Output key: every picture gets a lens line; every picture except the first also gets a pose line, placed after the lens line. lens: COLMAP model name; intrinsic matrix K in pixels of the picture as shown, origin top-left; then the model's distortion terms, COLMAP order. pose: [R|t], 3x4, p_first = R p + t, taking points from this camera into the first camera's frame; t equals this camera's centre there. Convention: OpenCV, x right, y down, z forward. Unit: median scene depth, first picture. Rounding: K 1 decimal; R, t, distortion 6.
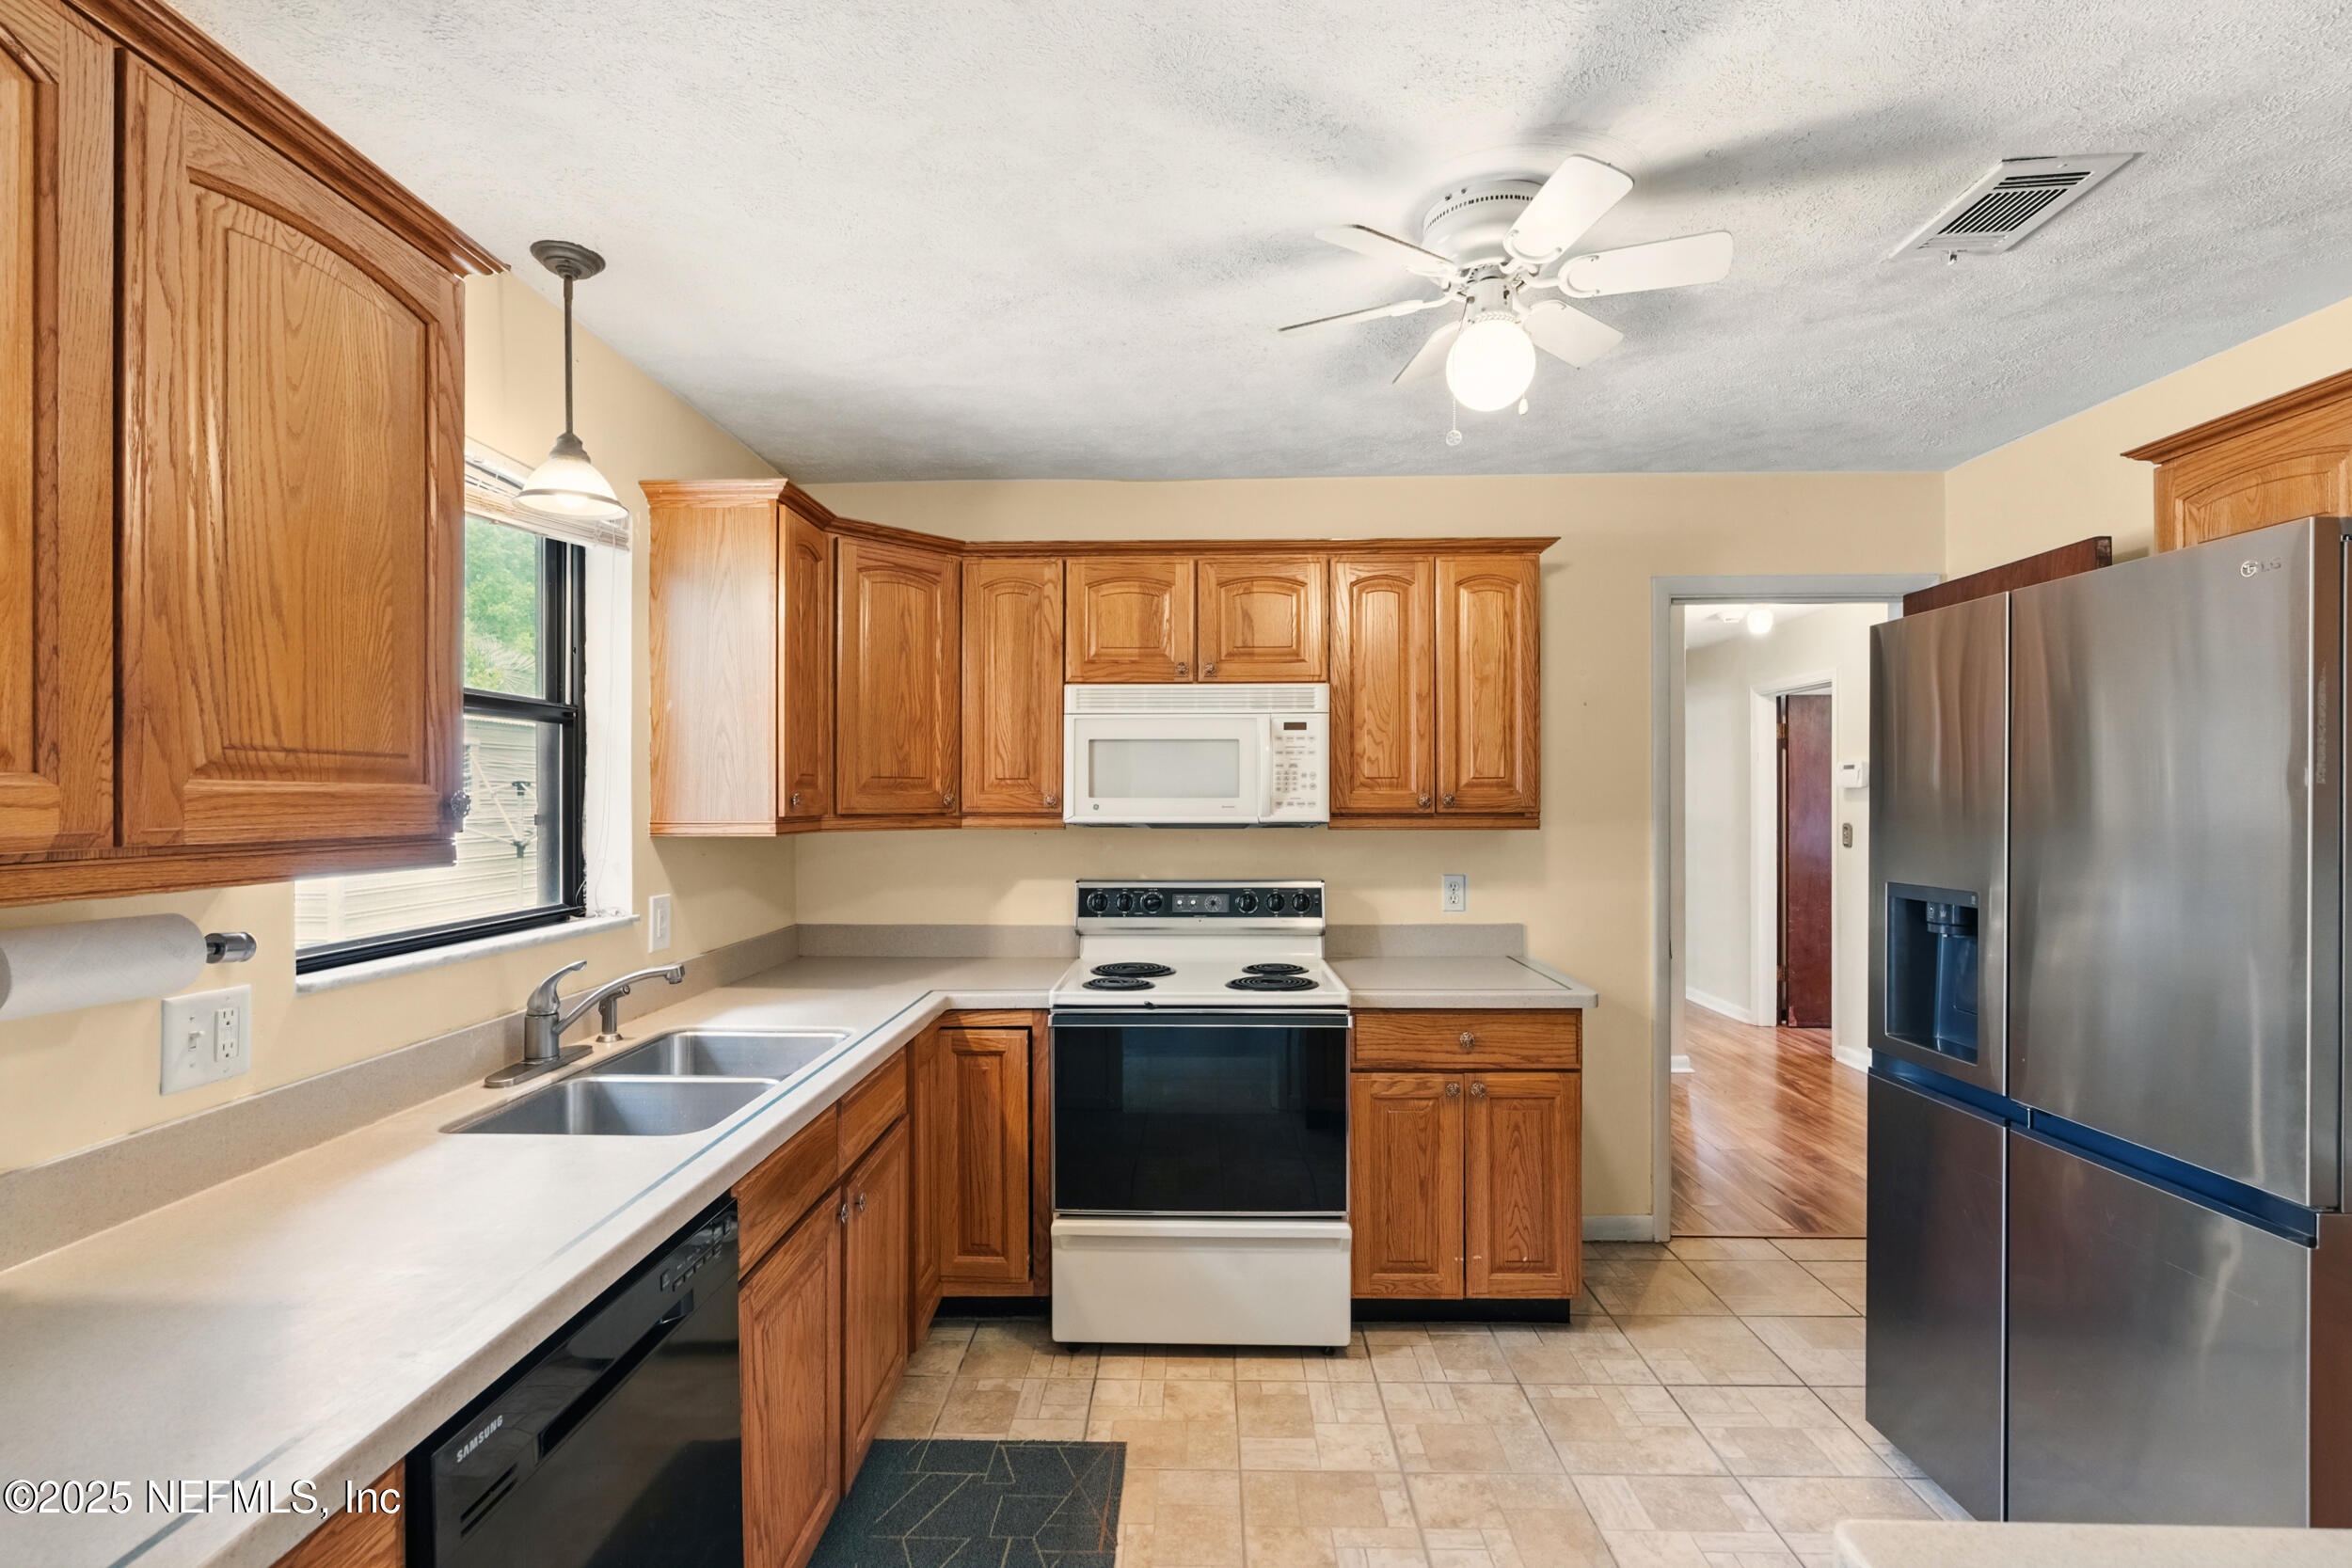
lens RADIAL K [[1066.5, 0, 1188.9], [0, 1066.5, 788.2], [0, 0, 1]] dist [-0.002260, -0.000070]
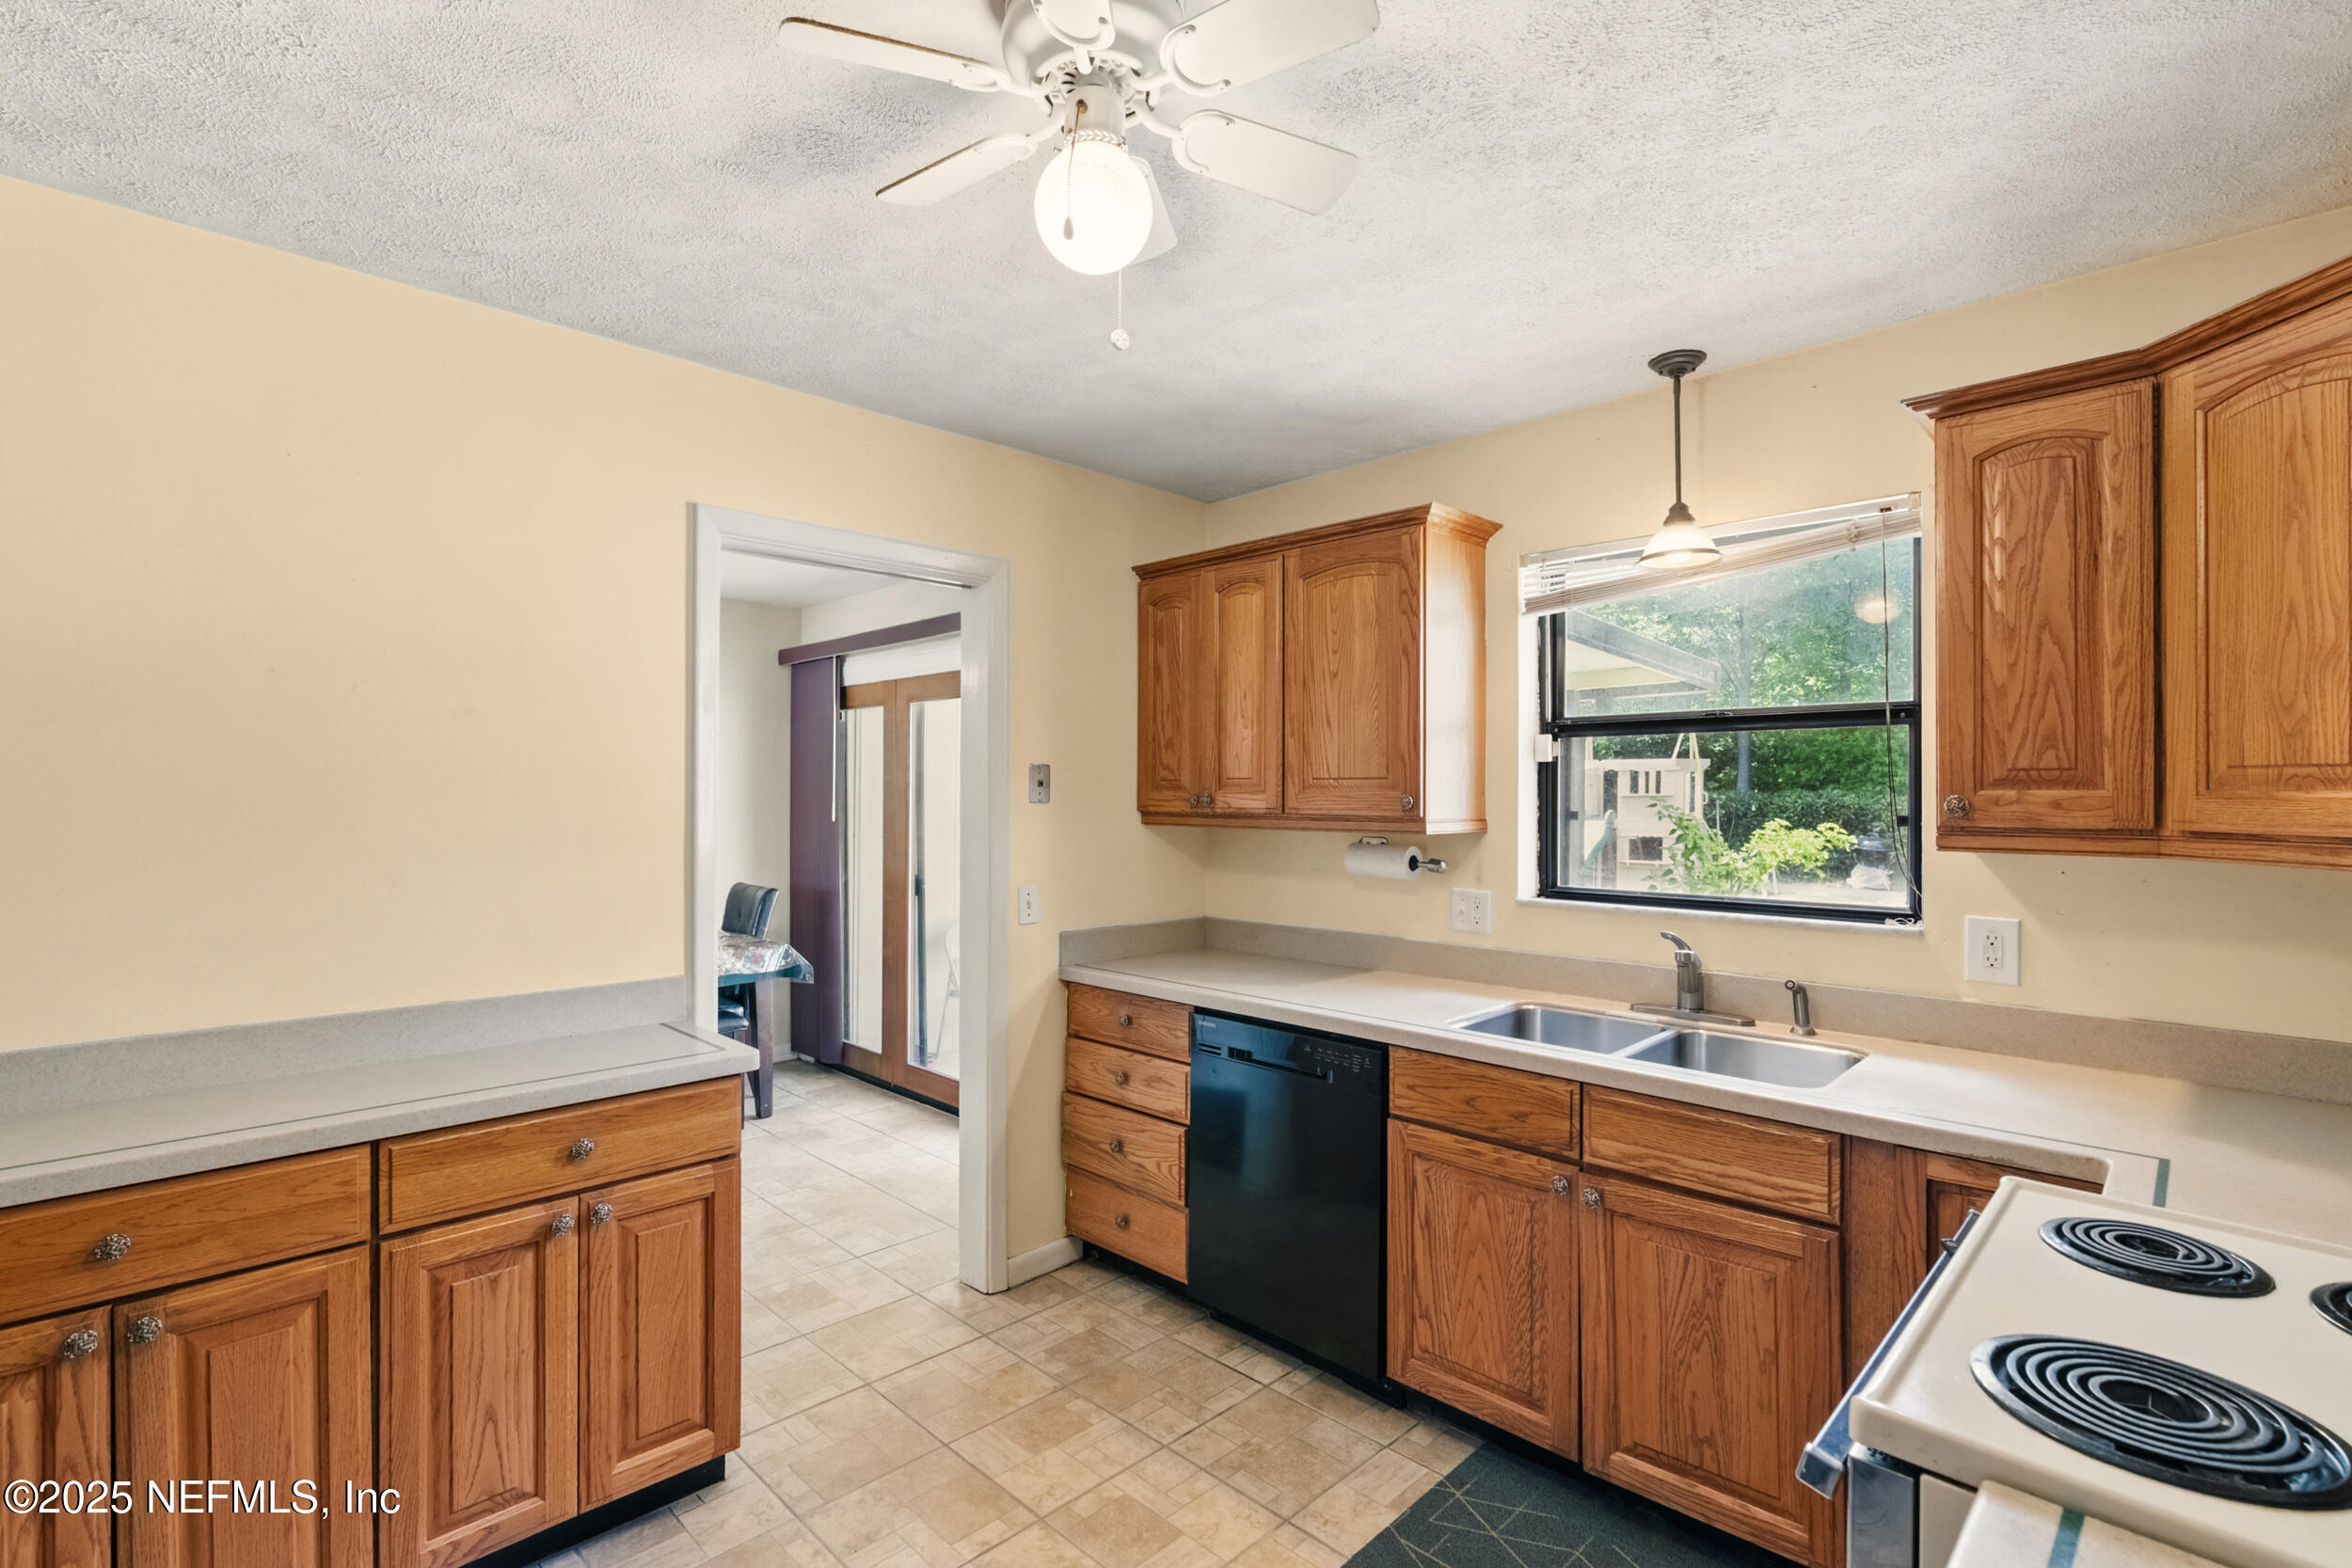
lens RADIAL K [[1074.7, 0, 1188.6], [0, 1074.7, 789.8], [0, 0, 1]] dist [-0.004292, -0.000365]
pose [[-0.689613, -0.005291, -0.724158, 0.586471], [0.002512, 0.999950, -0.009698, 0.006779], [0.724173, -0.008508, -0.689565, 1.199847]]
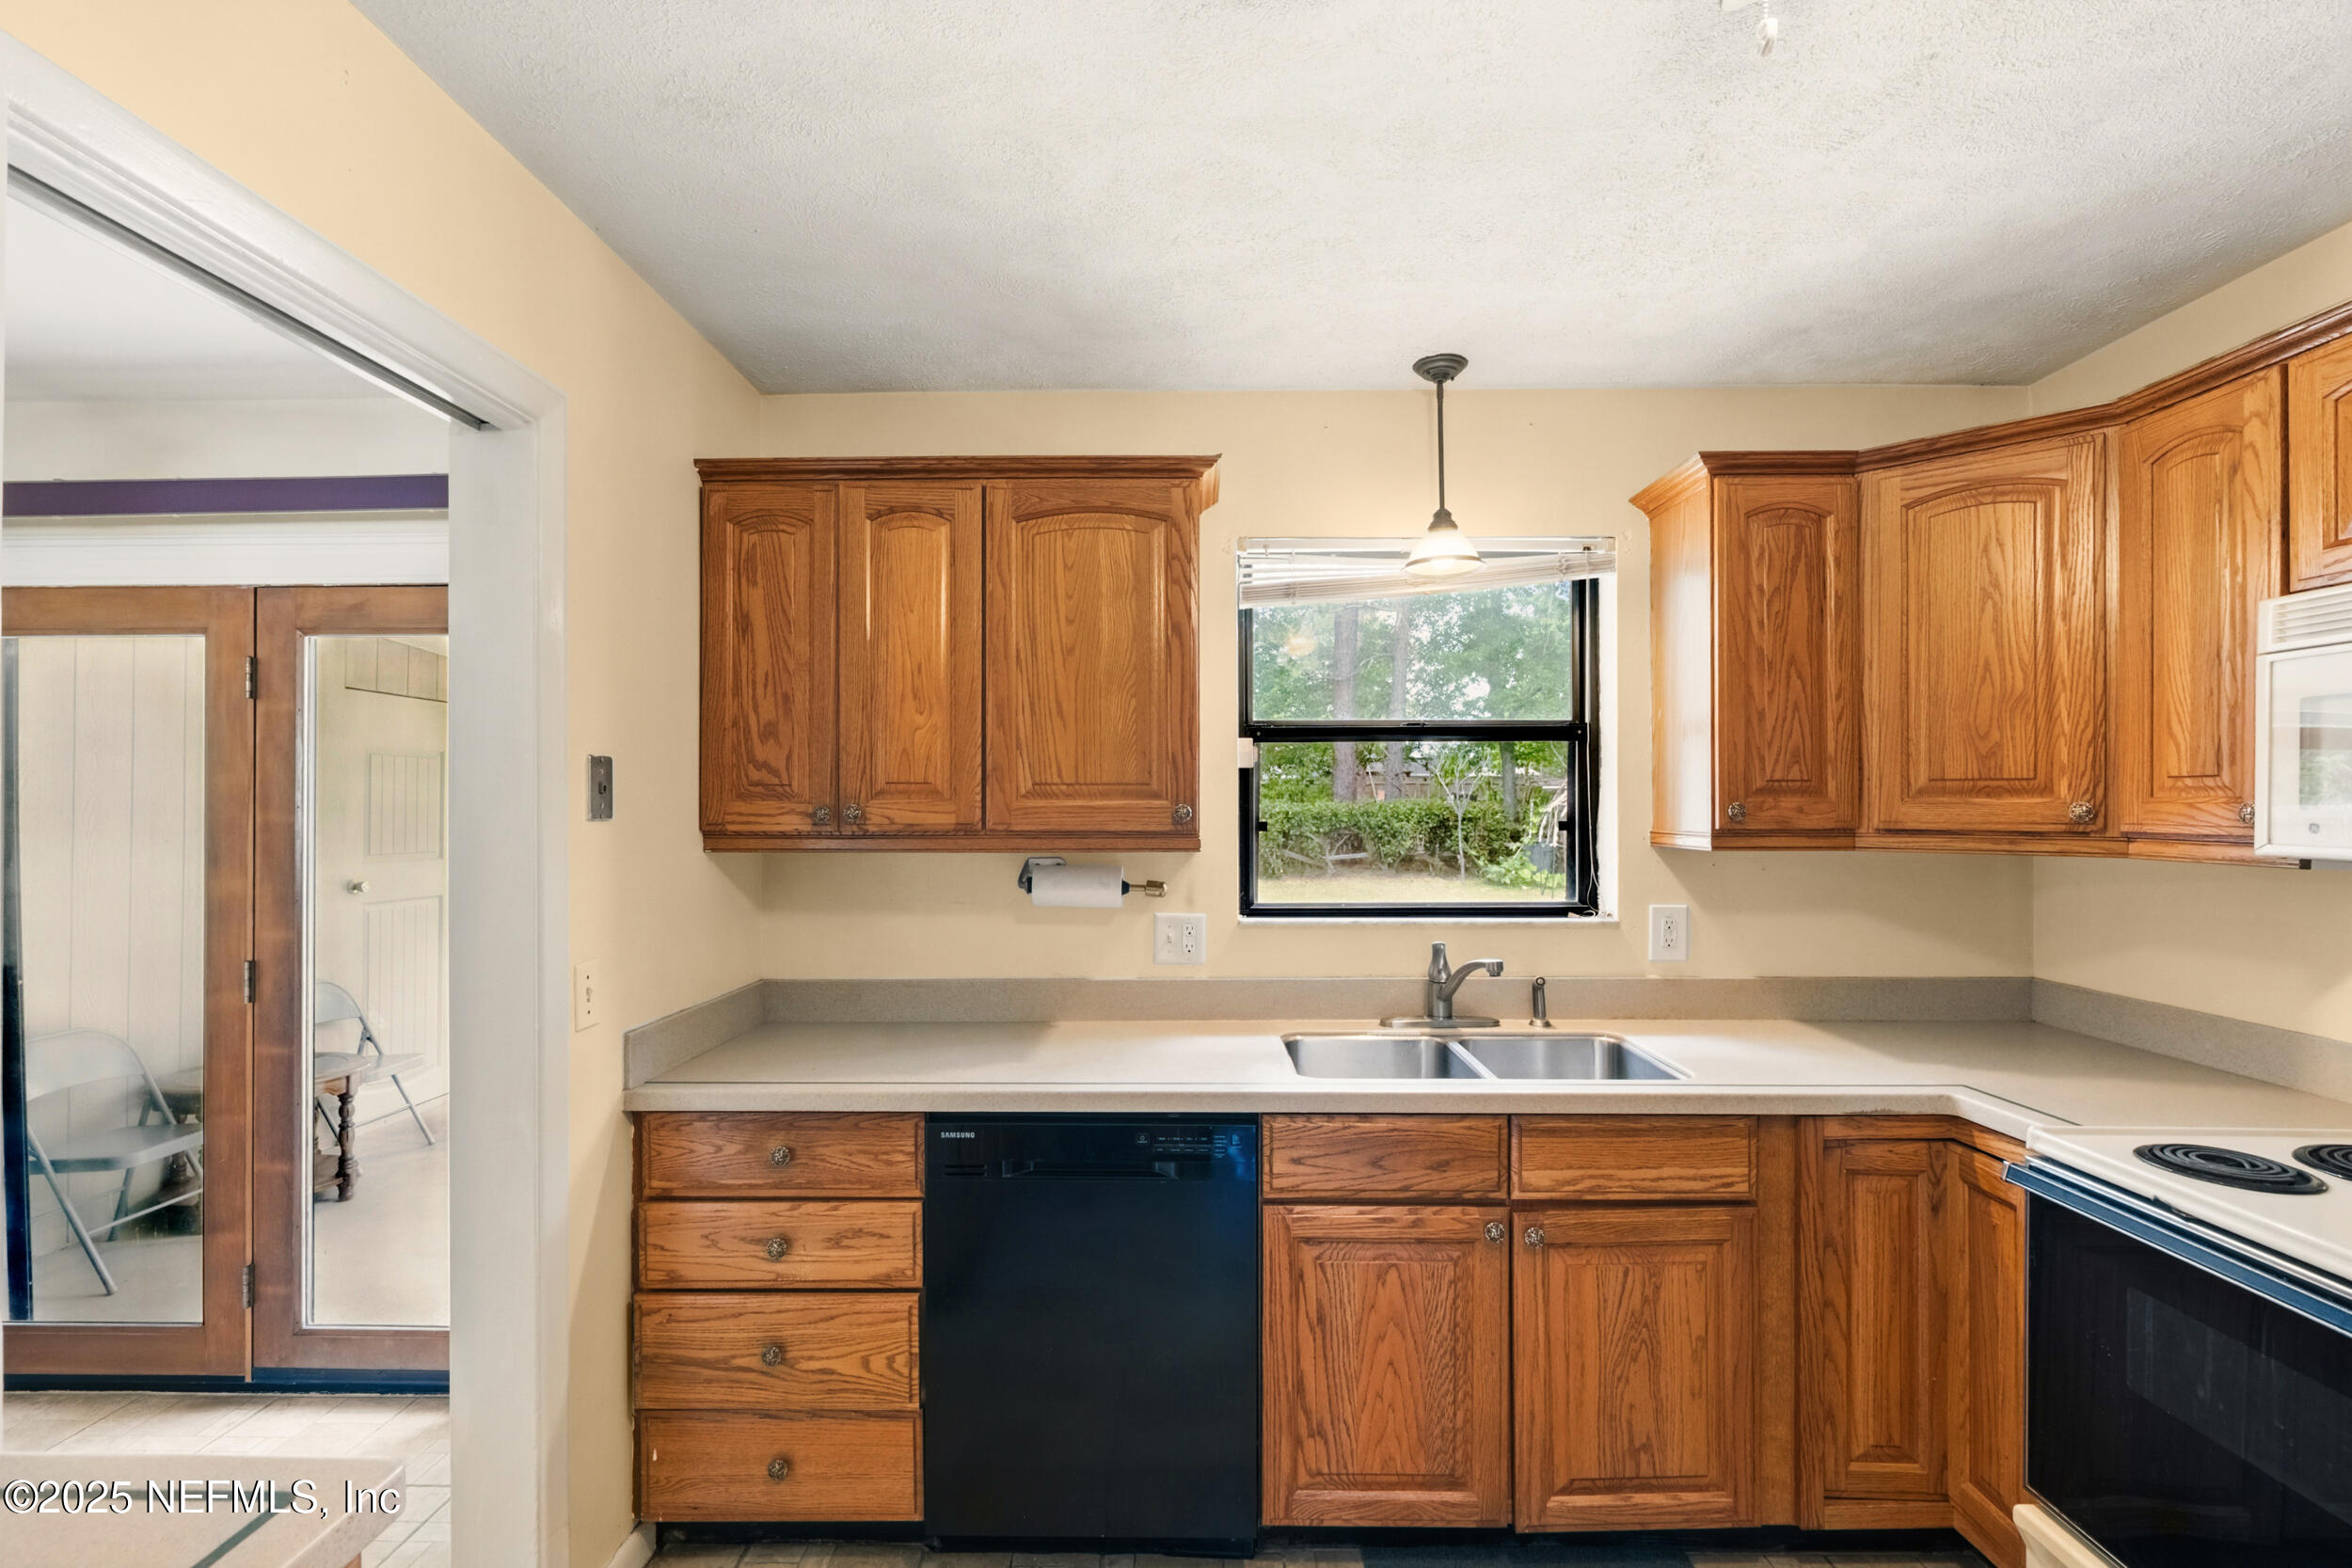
lens RADIAL K [[1096.6, 0, 1174.5], [0, 1096.6, 795.0], [0, 0, 1]] dist [-0.005736, -0.000435]
pose [[0.002307, -0.007323, -0.999971, 0.557673], [0.010101, 0.999922, -0.007299, 0.000236], [0.999946, -0.010083, 0.002381, 0.571703]]
